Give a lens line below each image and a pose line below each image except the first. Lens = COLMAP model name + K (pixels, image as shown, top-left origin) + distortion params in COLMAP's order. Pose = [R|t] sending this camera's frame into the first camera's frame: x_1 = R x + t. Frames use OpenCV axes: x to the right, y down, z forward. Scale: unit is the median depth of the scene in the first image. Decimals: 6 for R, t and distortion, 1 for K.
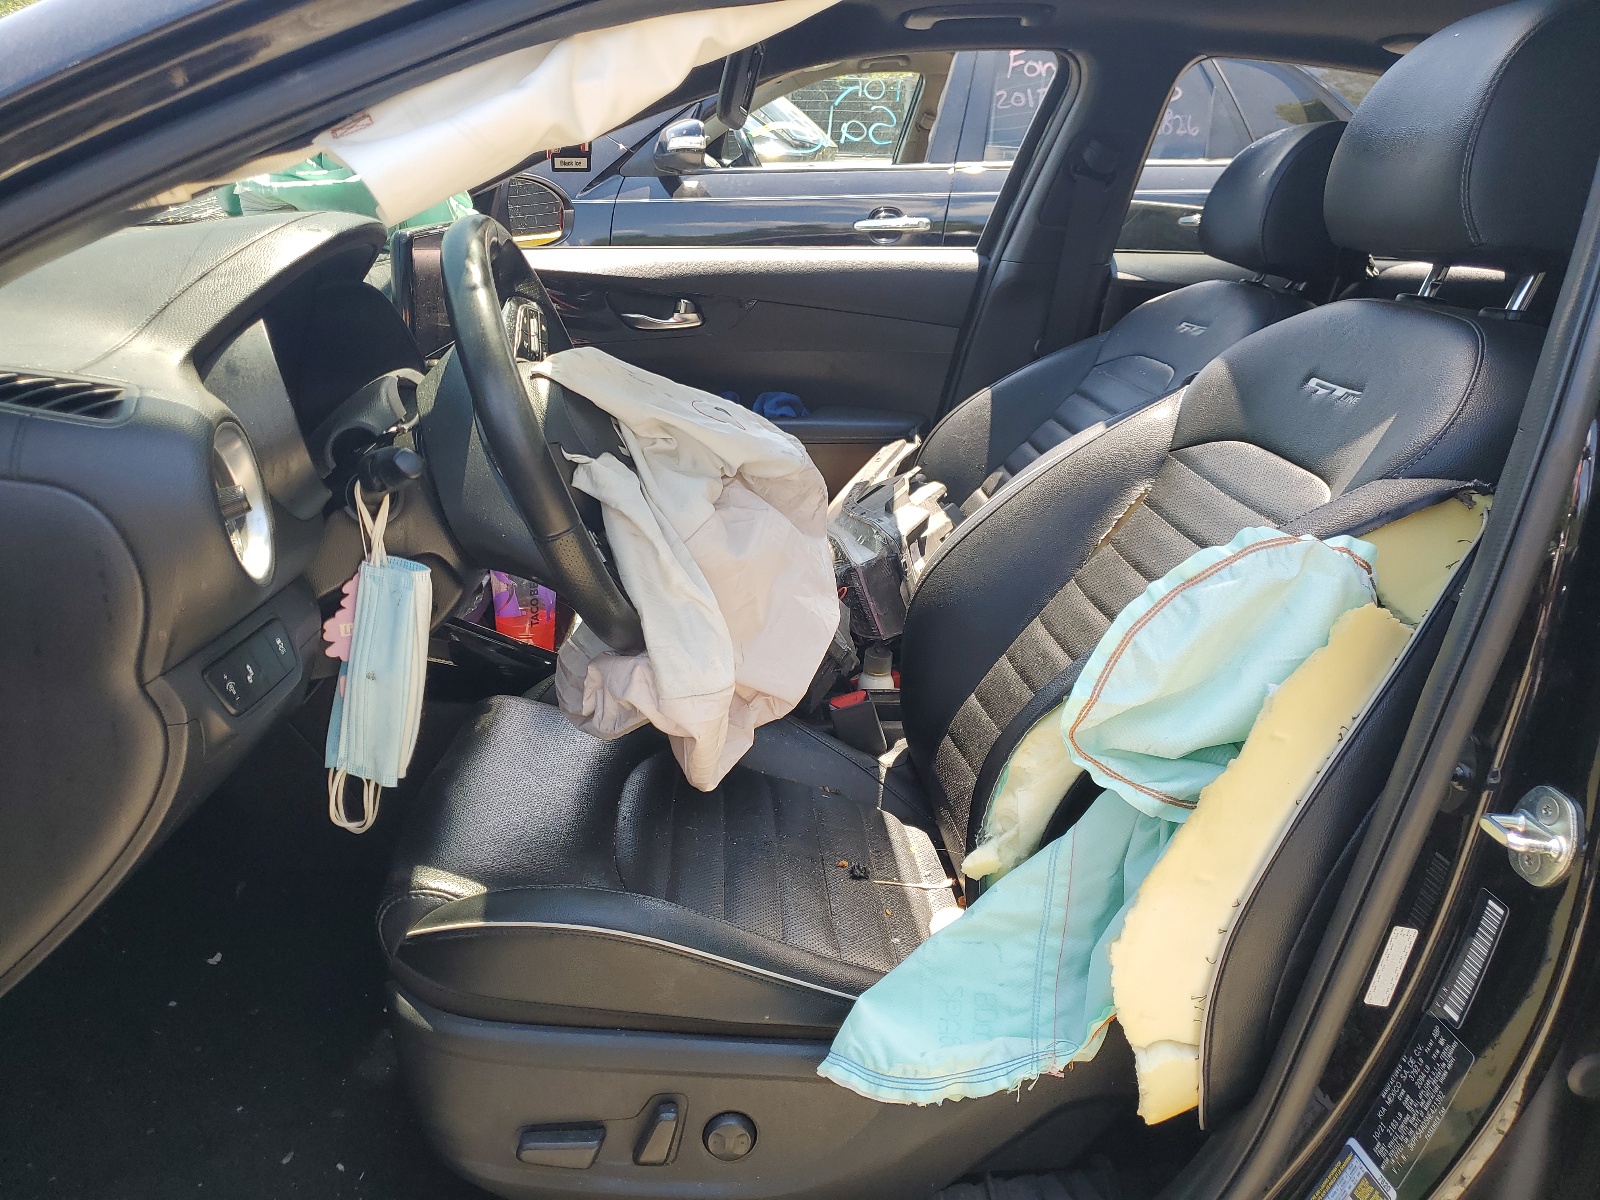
lens RADIAL K [[1210.6, 0, 798.8], [0, 1210.6, 599.9], [0, 0, 1]] dist [-0.004098, -0.000533]
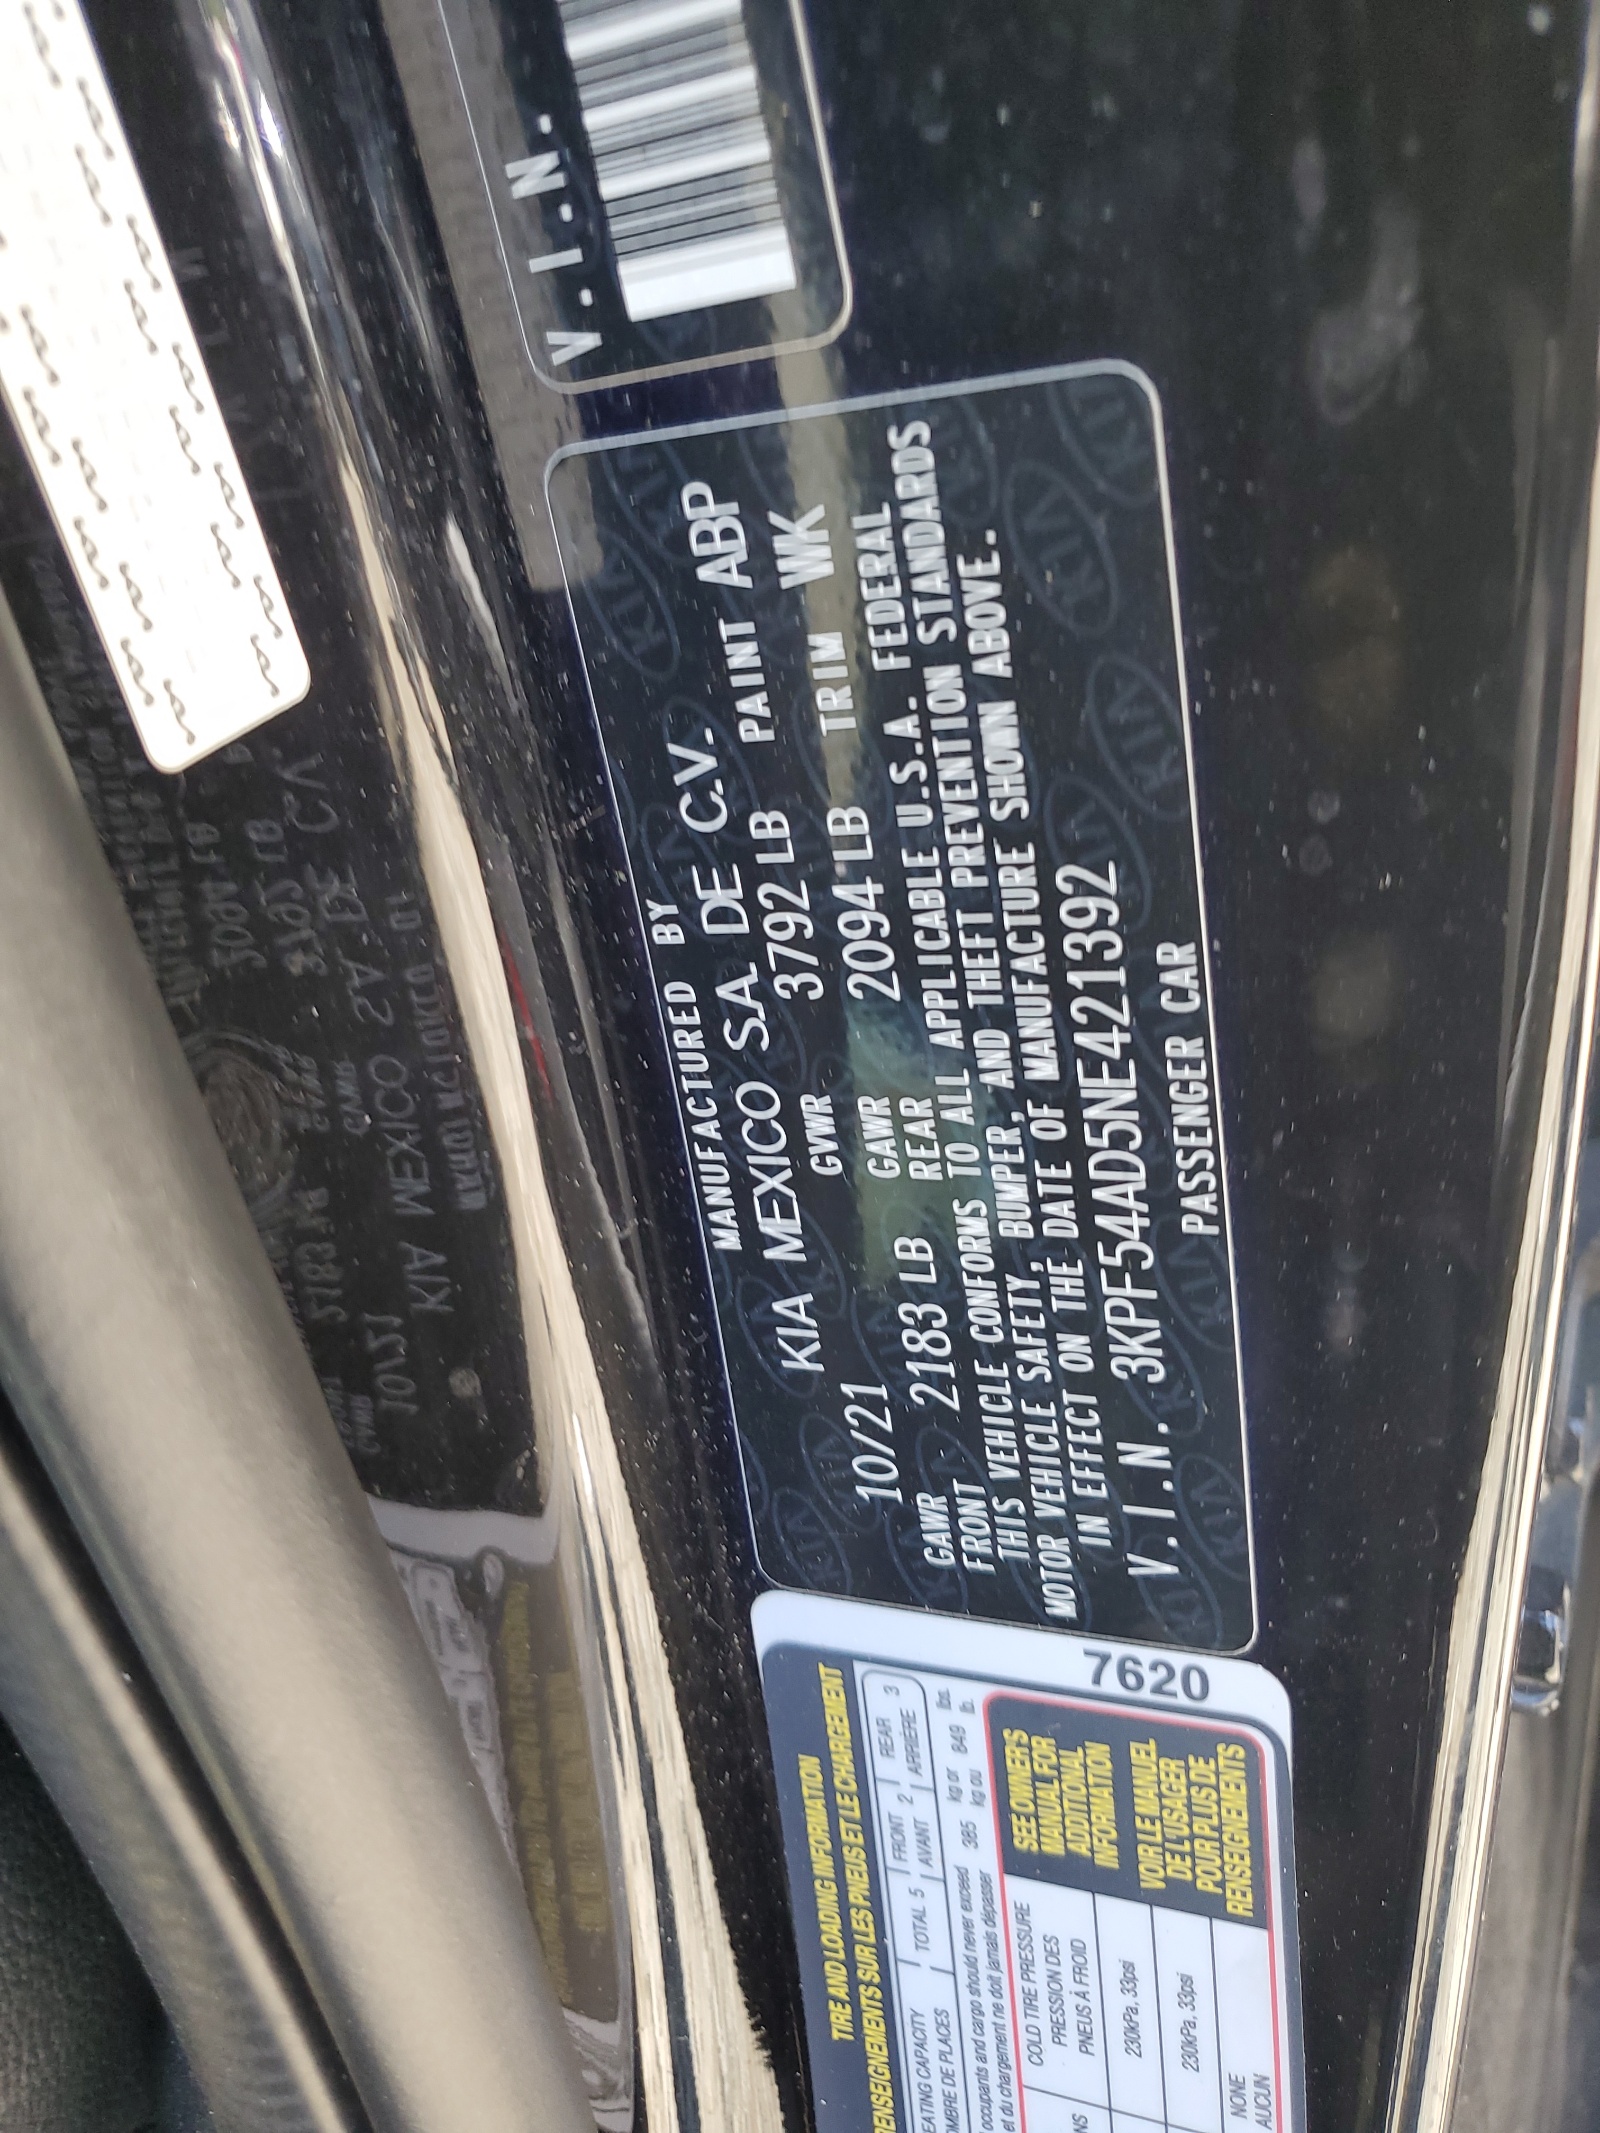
lens RADIAL K [[1613.8, 0, 799.9], [0, 1613.8, 1067.2], [0, 0, 1]] dist [-0.004098, -0.000533]
pose [[0.442878, -0.666825, 0.599336, 0.396706], [0.538416, 0.732317, 0.416918, 0.328545], [-0.716915, 0.138048, 0.683356, 0.878540]]
